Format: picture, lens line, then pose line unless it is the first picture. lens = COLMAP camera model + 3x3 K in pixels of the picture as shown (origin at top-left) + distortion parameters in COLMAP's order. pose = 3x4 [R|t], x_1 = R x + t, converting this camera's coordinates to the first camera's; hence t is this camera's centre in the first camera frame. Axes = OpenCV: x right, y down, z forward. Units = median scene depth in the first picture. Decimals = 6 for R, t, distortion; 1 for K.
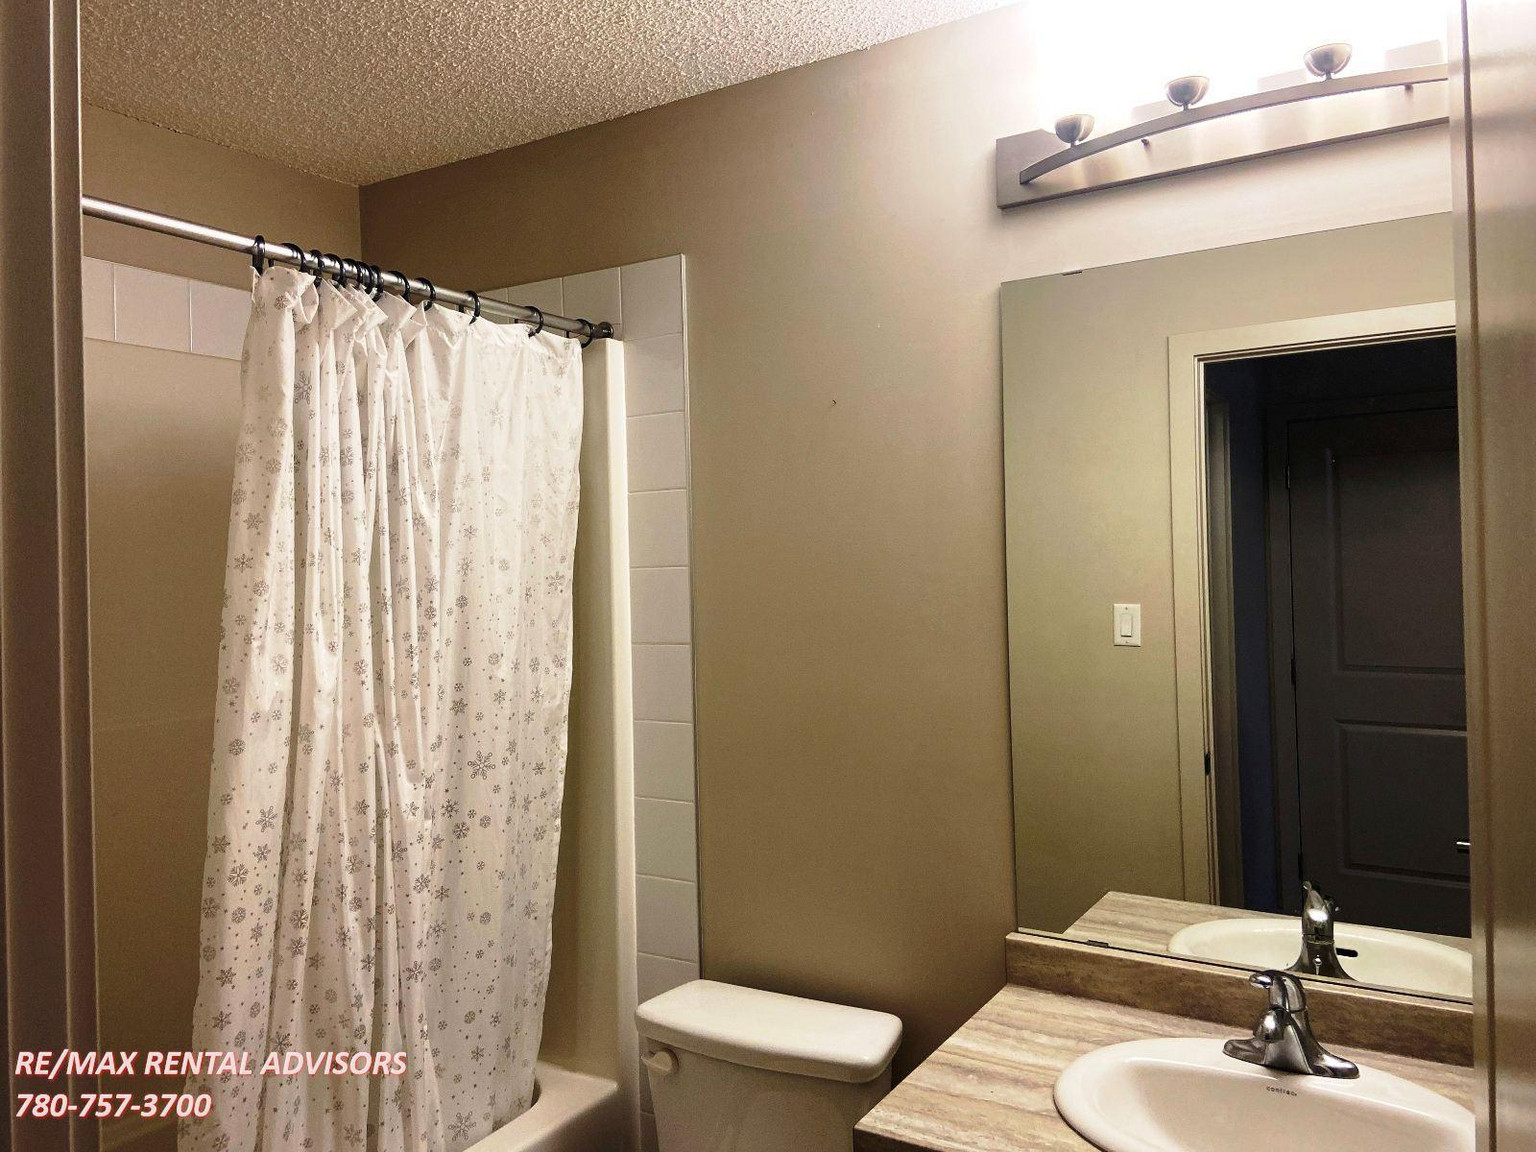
lens RADIAL K [[1156.2, 0, 775.7], [0, 1156.2, 561.3], [0, 0, 1]] dist [0.084227, -0.100628]
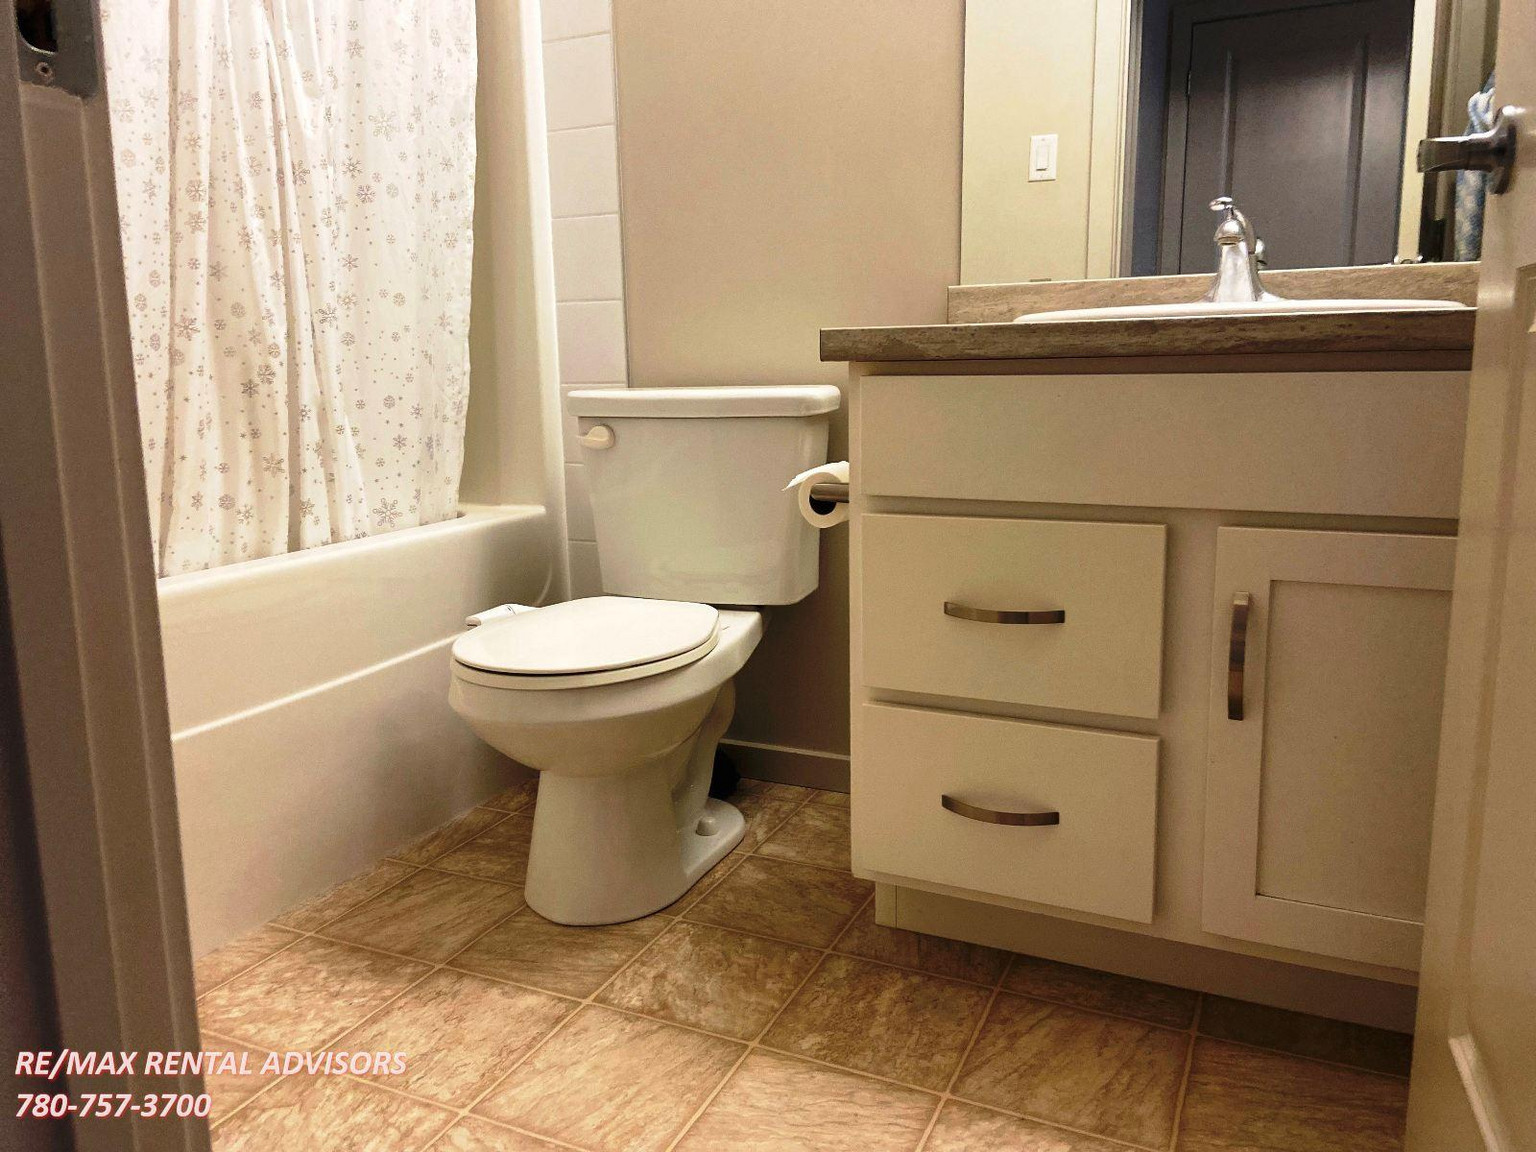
lens RADIAL K [[1156.2, 0, 780.0], [0, 1156.2, 573.8], [0, 0, 1]] dist [0.084227, -0.100628]
pose [[0.992981, -0.016971, 0.117054, -0.063636], [-0.000796, 0.988672, 0.150090, 0.414548], [-0.118275, -0.149129, 0.981719, 0.012094]]
